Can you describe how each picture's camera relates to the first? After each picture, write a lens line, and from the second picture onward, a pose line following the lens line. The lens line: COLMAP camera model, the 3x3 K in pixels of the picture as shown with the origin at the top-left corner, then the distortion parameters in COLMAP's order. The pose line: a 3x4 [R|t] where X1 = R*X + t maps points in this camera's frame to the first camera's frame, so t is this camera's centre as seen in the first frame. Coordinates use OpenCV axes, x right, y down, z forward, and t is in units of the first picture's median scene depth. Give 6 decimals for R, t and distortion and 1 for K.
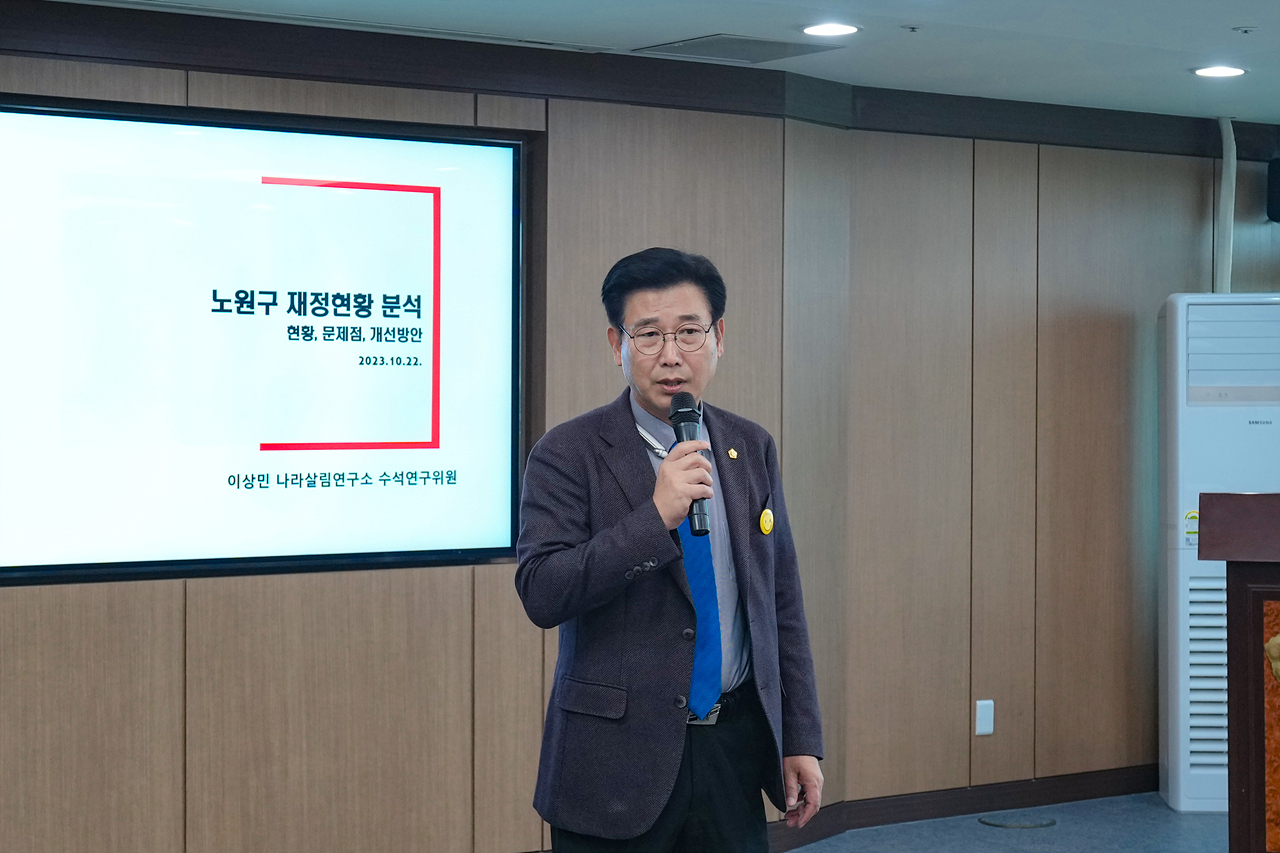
lens RADIAL K [[2368.7, 0, 680.5], [0, 2368.7, 423.6], [0, 0, 1]] dist [0.009060, 0.025704]
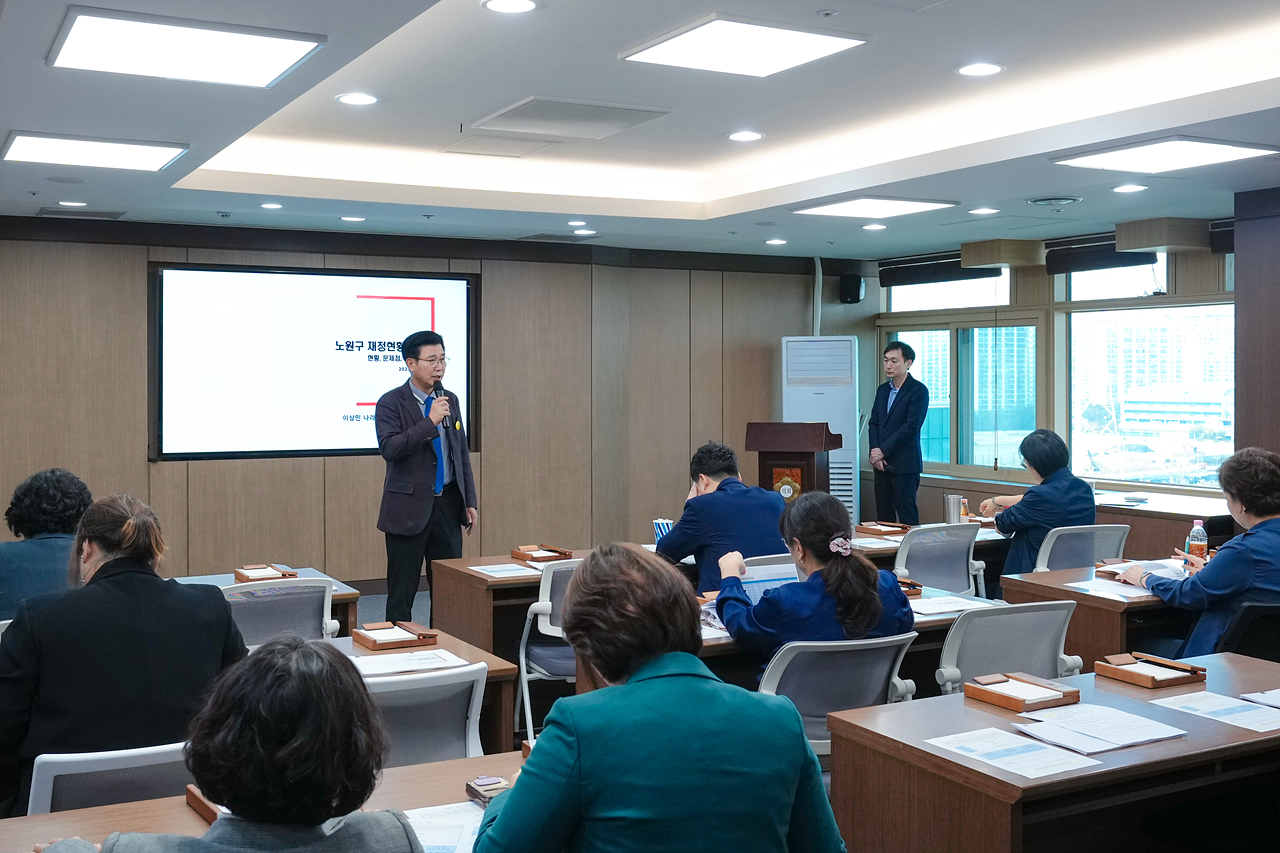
lens RADIAL K [[1341.8, 0, 637.8], [0, 1341.8, 387.9], [0, 0, 1]] dist [-0.007825, 0.002938]
pose [[0.995671, -0.003643, -0.092879, 0.240263], [0.002885, 0.999961, -0.008295, 0.005205], [0.092905, 0.007991, 0.995643, -0.361107]]
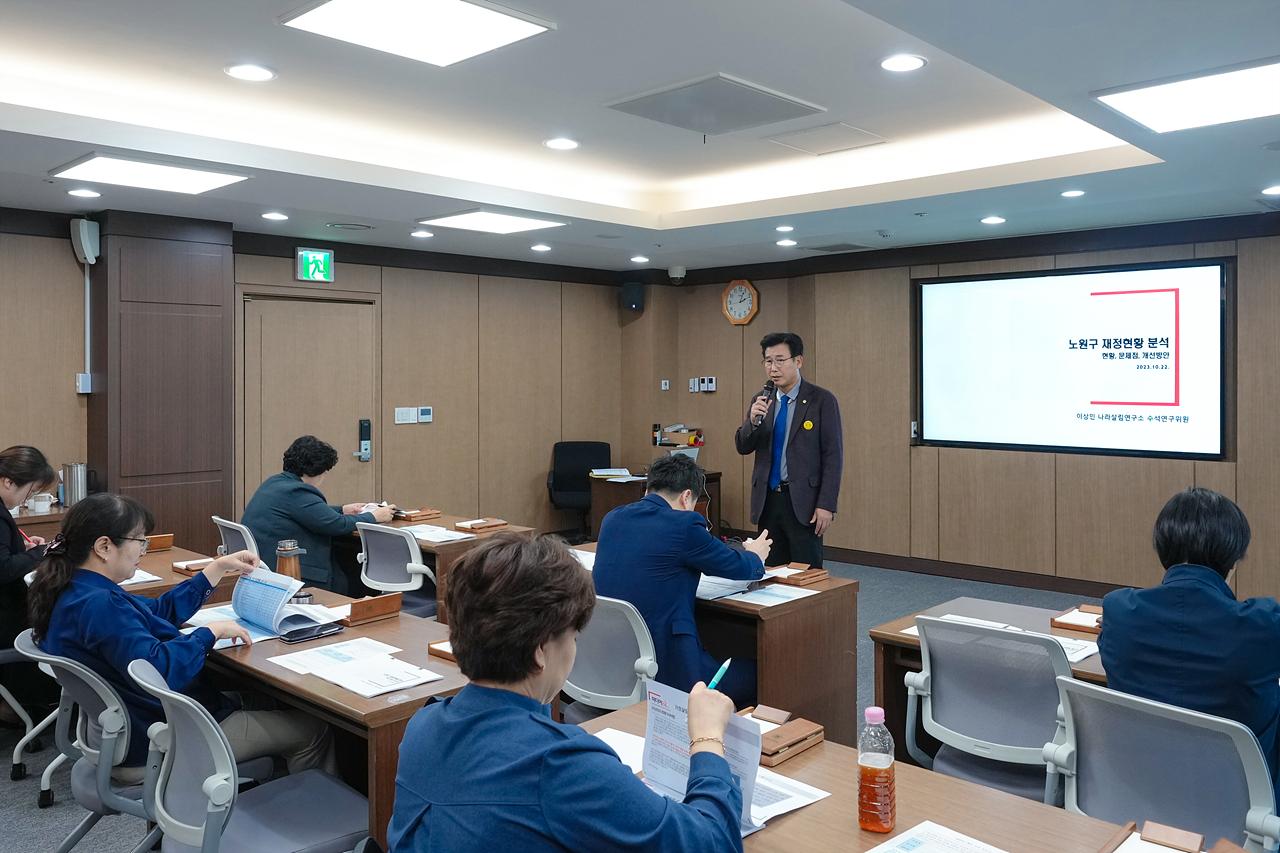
lens RADIAL K [[1026.0, 0, 725.1], [0, 1026.0, 383.7], [0, 0, 1]] dist [-0.003589, -0.000638]
pose [[0.247693, 0.004791, -0.968827, 0.740685], [-0.014132, 0.999899, 0.001332, -0.005861], [0.968736, 0.013362, 0.247736, 0.360668]]
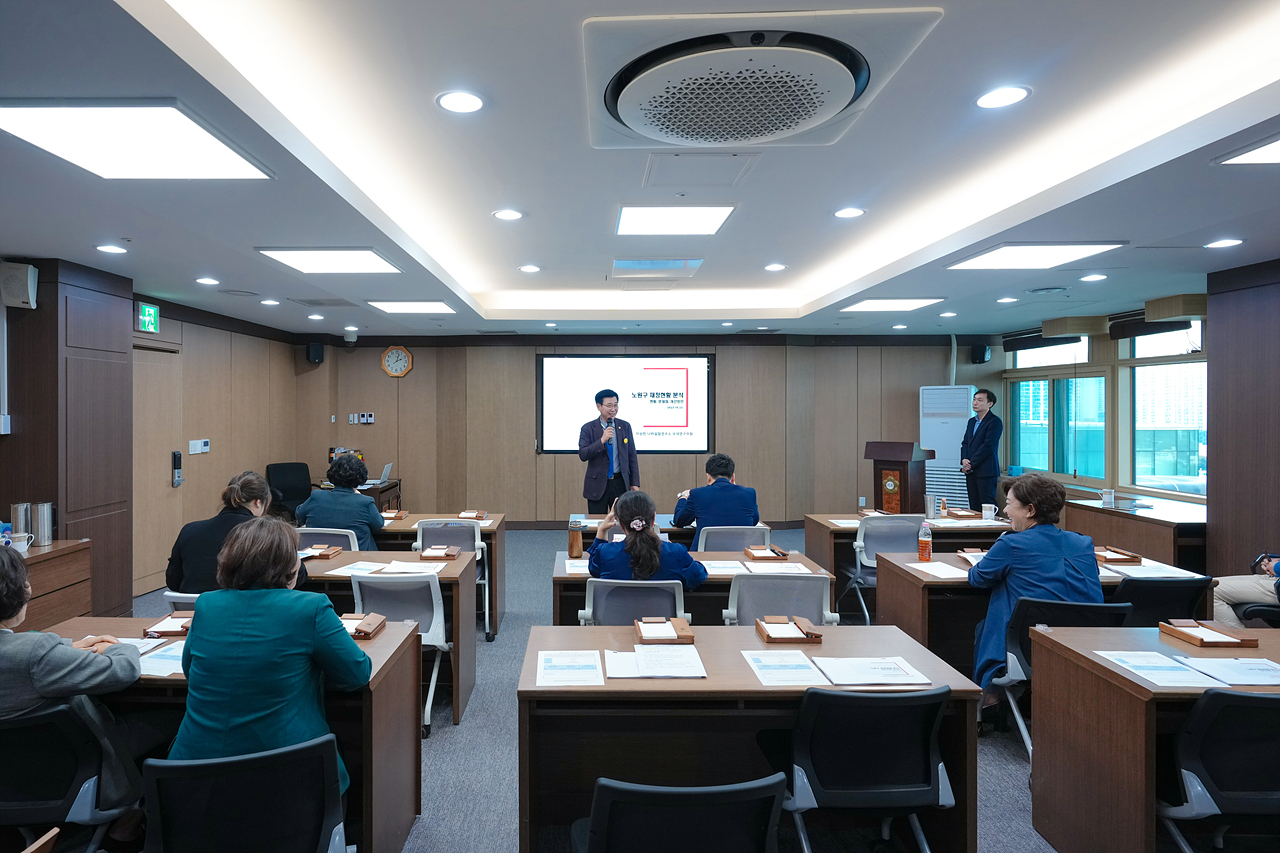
lens RADIAL K [[726.2, 0, 590.8], [0, 726.2, 411.5], [0, 0, 1]] dist [-0.000996, -0.000334]
pose [[0.827388, 0.000042, -0.561631, 0.519939], [-0.006043, 0.999943, -0.008828, -0.005828], [0.561599, 0.010698, 0.827341, -0.223697]]
